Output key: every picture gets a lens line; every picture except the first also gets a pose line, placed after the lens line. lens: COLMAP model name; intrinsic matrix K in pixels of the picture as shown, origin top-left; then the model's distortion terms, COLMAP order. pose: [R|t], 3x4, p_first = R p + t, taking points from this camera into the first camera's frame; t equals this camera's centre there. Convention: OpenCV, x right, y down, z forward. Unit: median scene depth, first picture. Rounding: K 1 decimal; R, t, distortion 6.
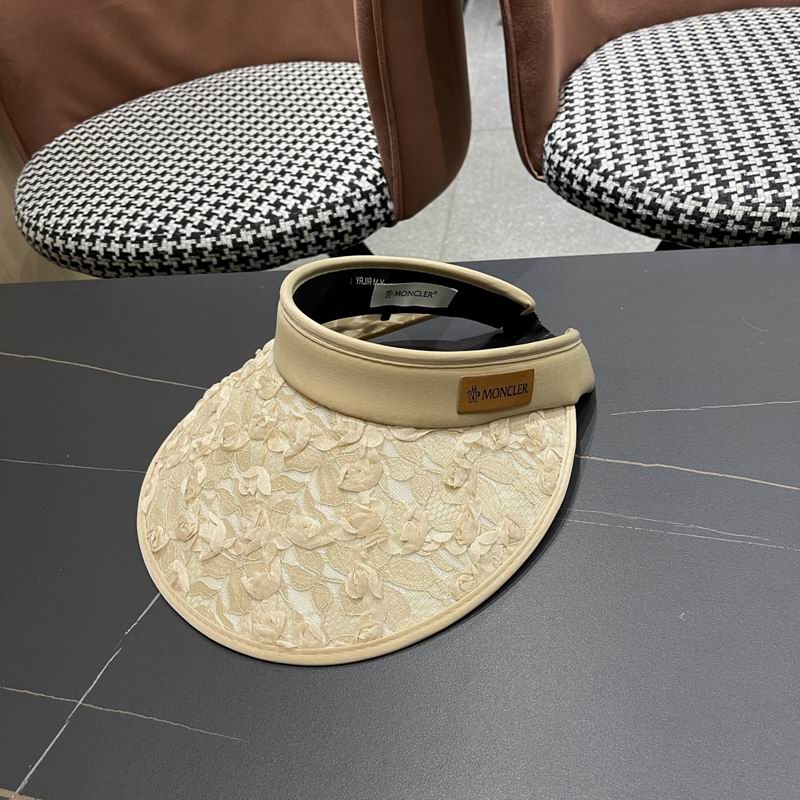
lens RADIAL K [[847.9, 0, 393.4], [0, 847.9, 405.0], [0, 0, 1]] dist [0.015361, 0.000000]
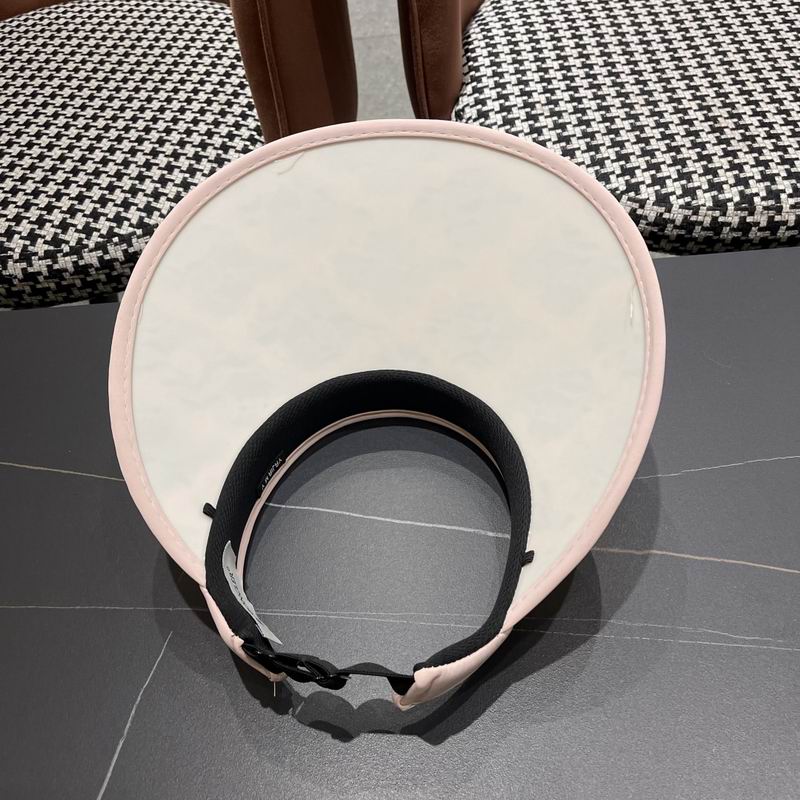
lens RADIAL K [[847.9, 0, 400.1], [0, 847.9, 406.1], [0, 0, 1]] dist [0.015361, 0.000000]
pose [[0.977812, -0.094179, 0.187122, -0.069713], [0.067838, 0.987467, 0.142504, -0.148019], [-0.198197, -0.126648, 0.971945, 0.115005]]
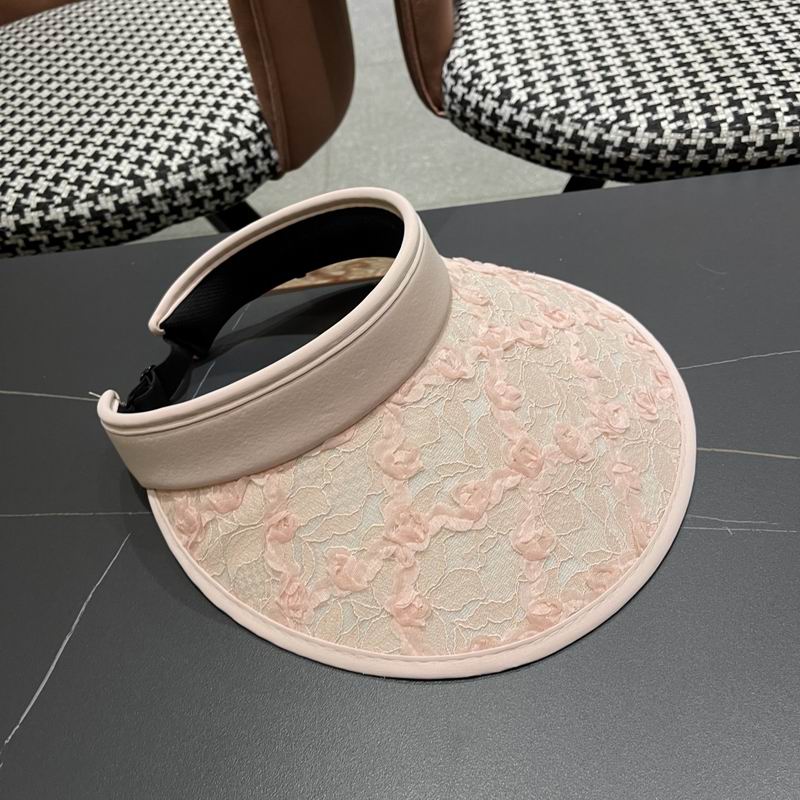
lens RADIAL K [[847.9, 0, 403.0], [0, 847.9, 396.0], [0, 0, 1]] dist [0.015361, 0.000000]
pose [[0.984735, -0.099969, 0.142491, -0.023563], [0.092293, 0.993952, 0.059514, -0.032300], [-0.147579, -0.045454, 0.988005, 0.120255]]
